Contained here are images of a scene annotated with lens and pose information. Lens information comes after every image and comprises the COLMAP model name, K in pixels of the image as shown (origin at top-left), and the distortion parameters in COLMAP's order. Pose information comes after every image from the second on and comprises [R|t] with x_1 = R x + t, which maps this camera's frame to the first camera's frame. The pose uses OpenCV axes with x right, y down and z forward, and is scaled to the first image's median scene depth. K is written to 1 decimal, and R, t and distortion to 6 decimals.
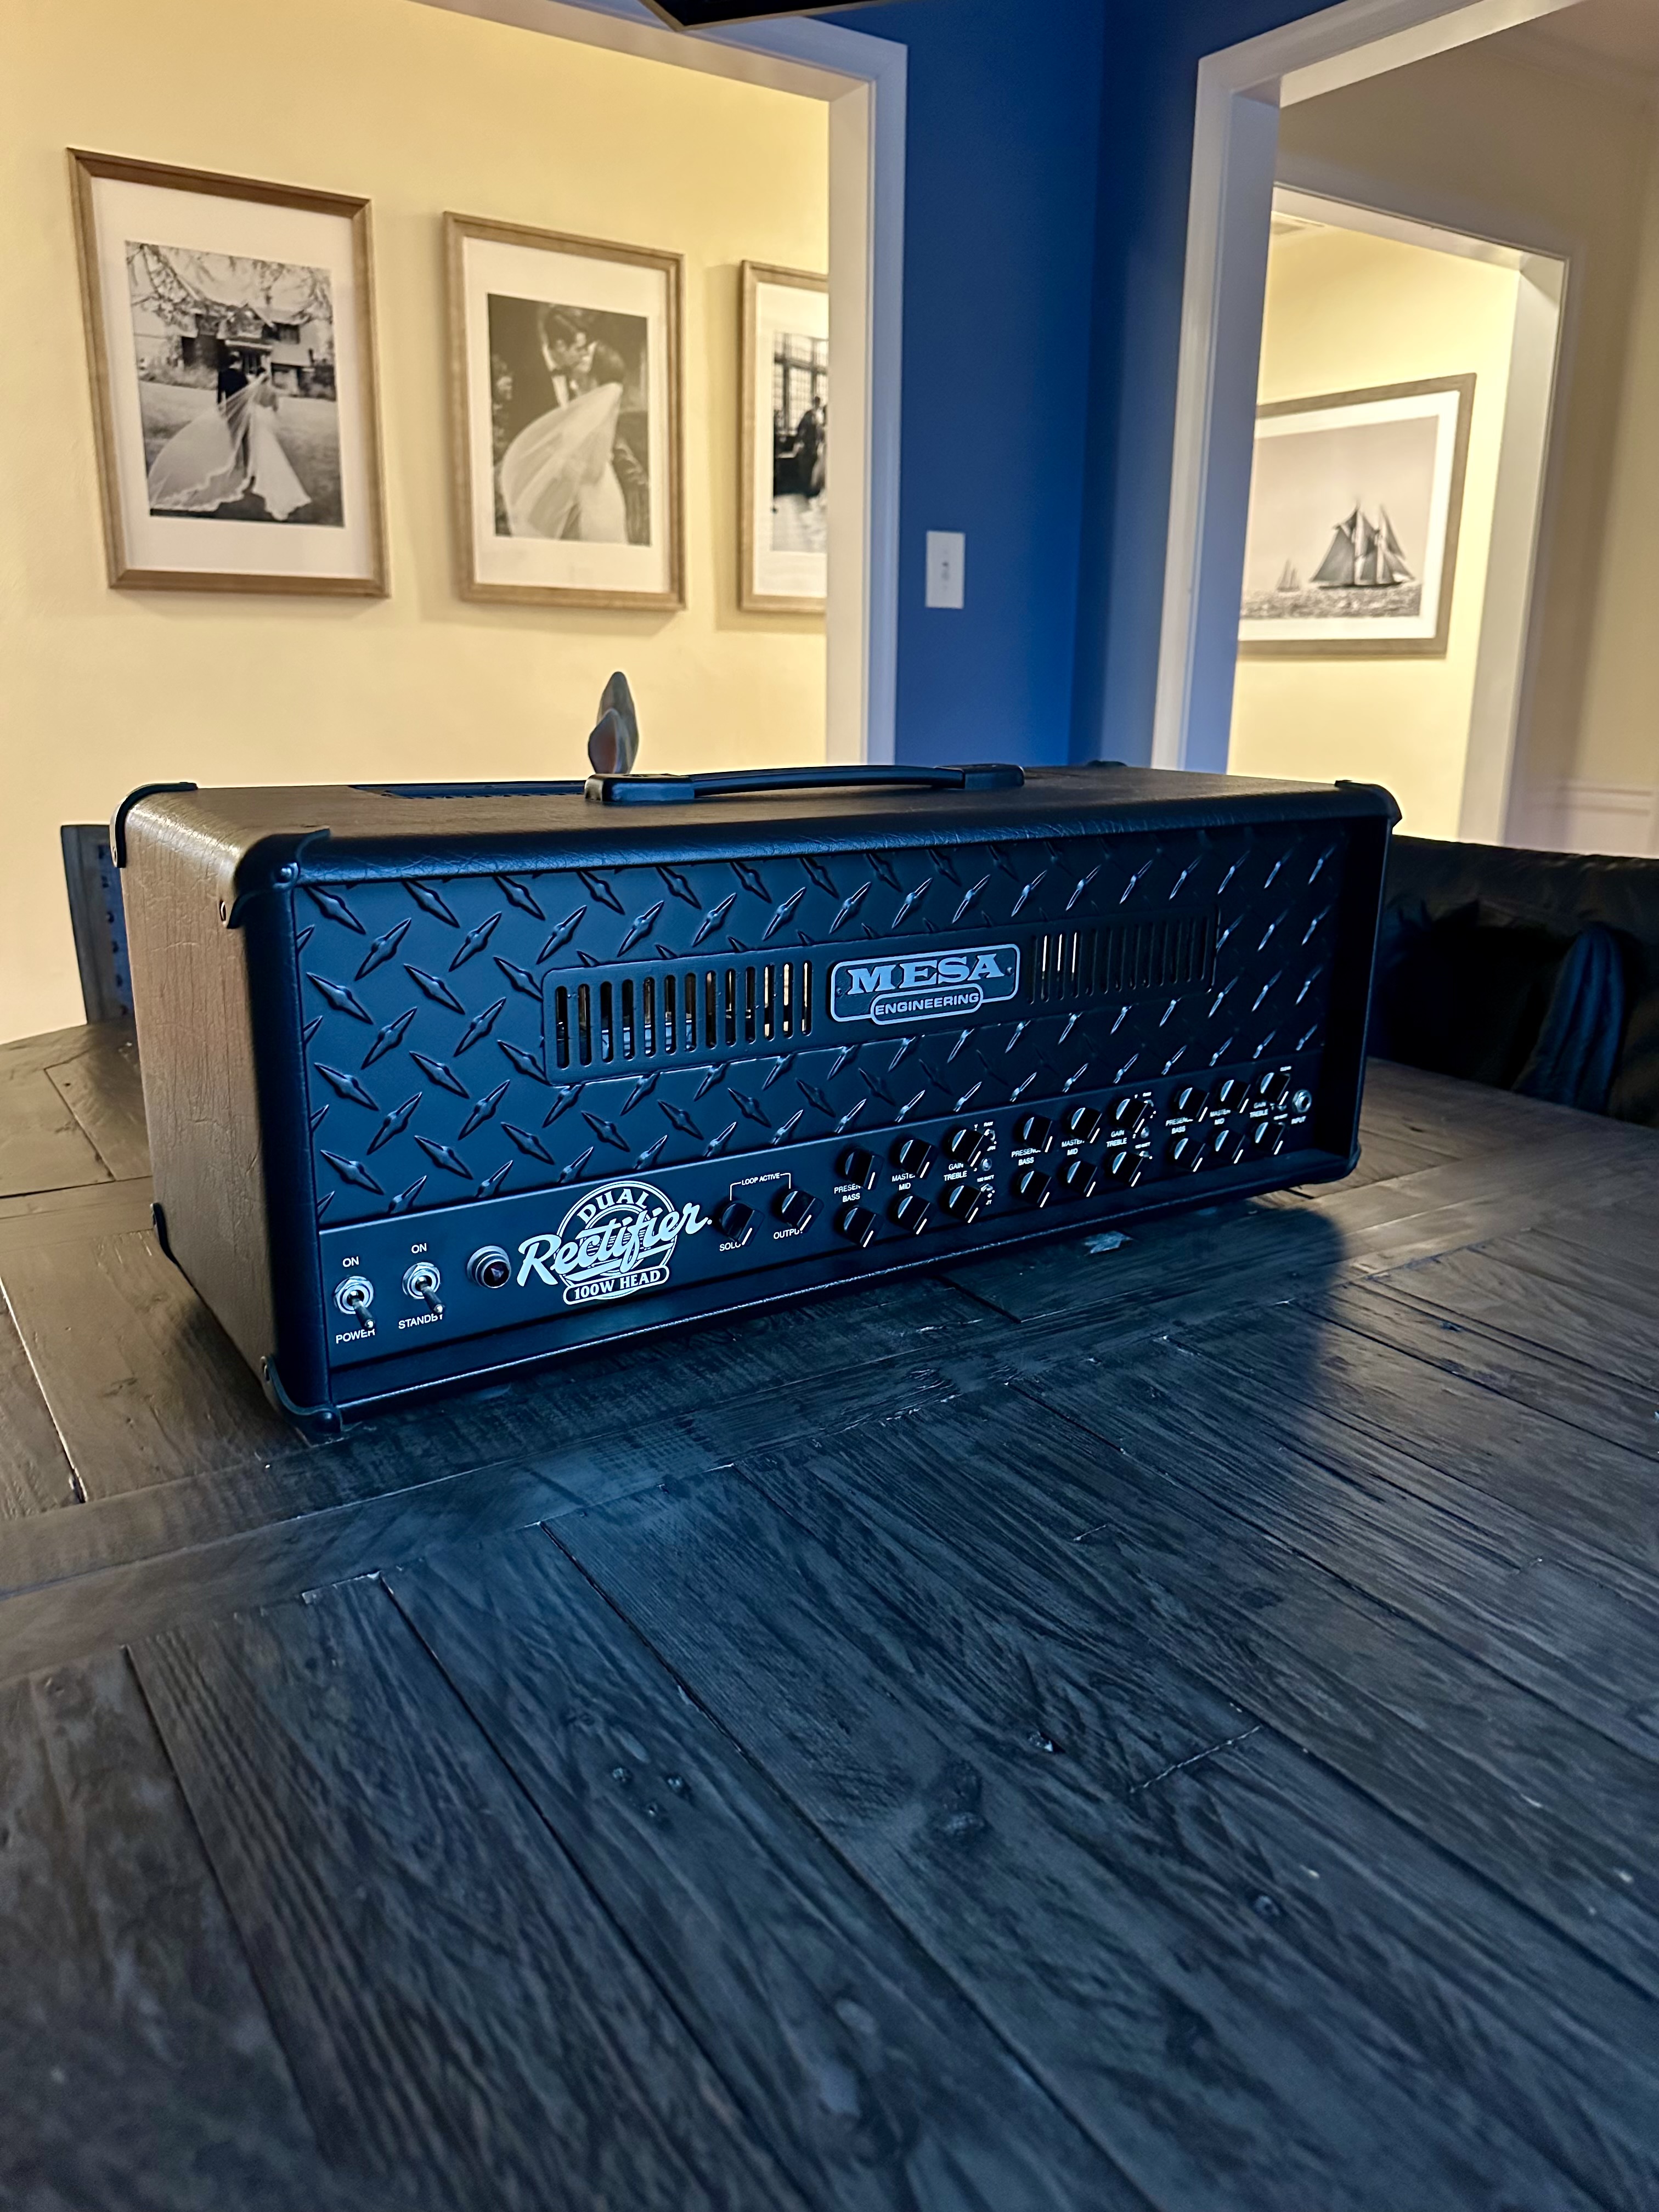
lens RADIAL K [[1557.2, 0, 818.6], [0, 1557.2, 1064.6], [0, 0, 1]] dist [0.043021, -0.063542]
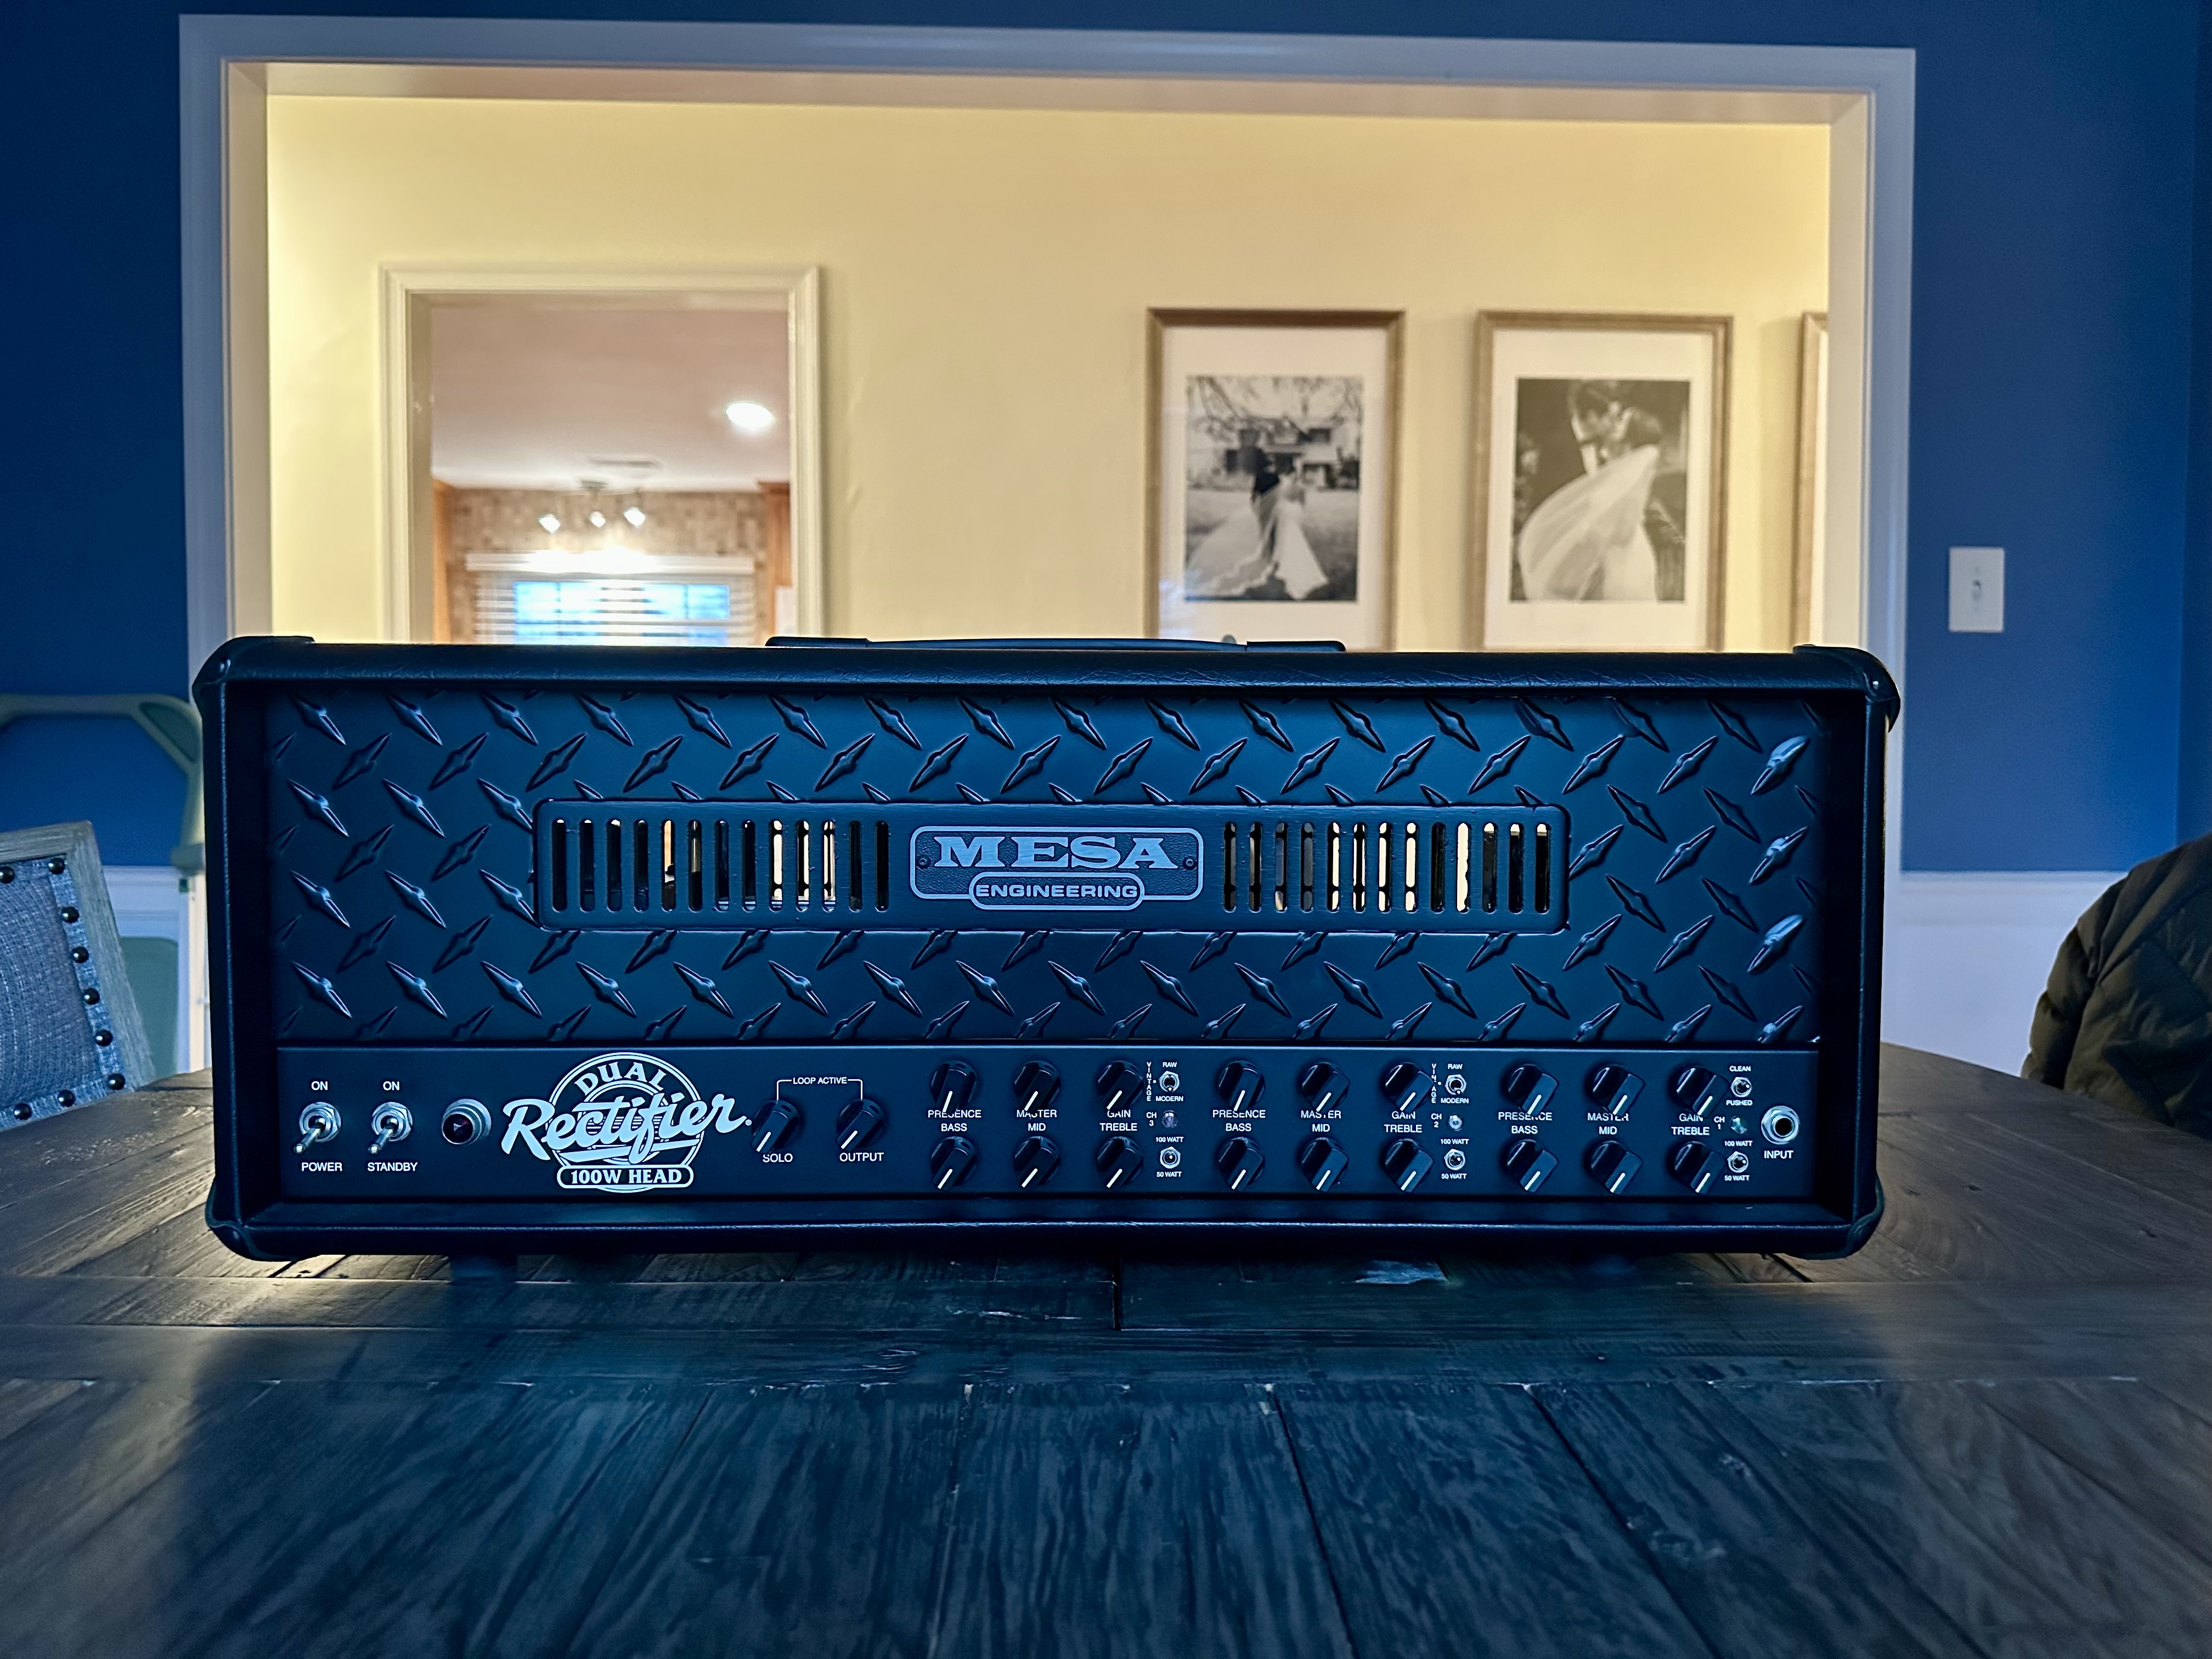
lens RADIAL K [[1563.8, 0, 1110.2], [0, 1563.8, 826.4], [0, 0, 1]] dist [0.032822, -0.070161]
pose [[0.846567, 0.008928, -0.532207, 0.506069], [-0.124942, 0.975257, -0.182383, 0.069126], [0.517410, 0.220894, 0.826736, 0.338867]]
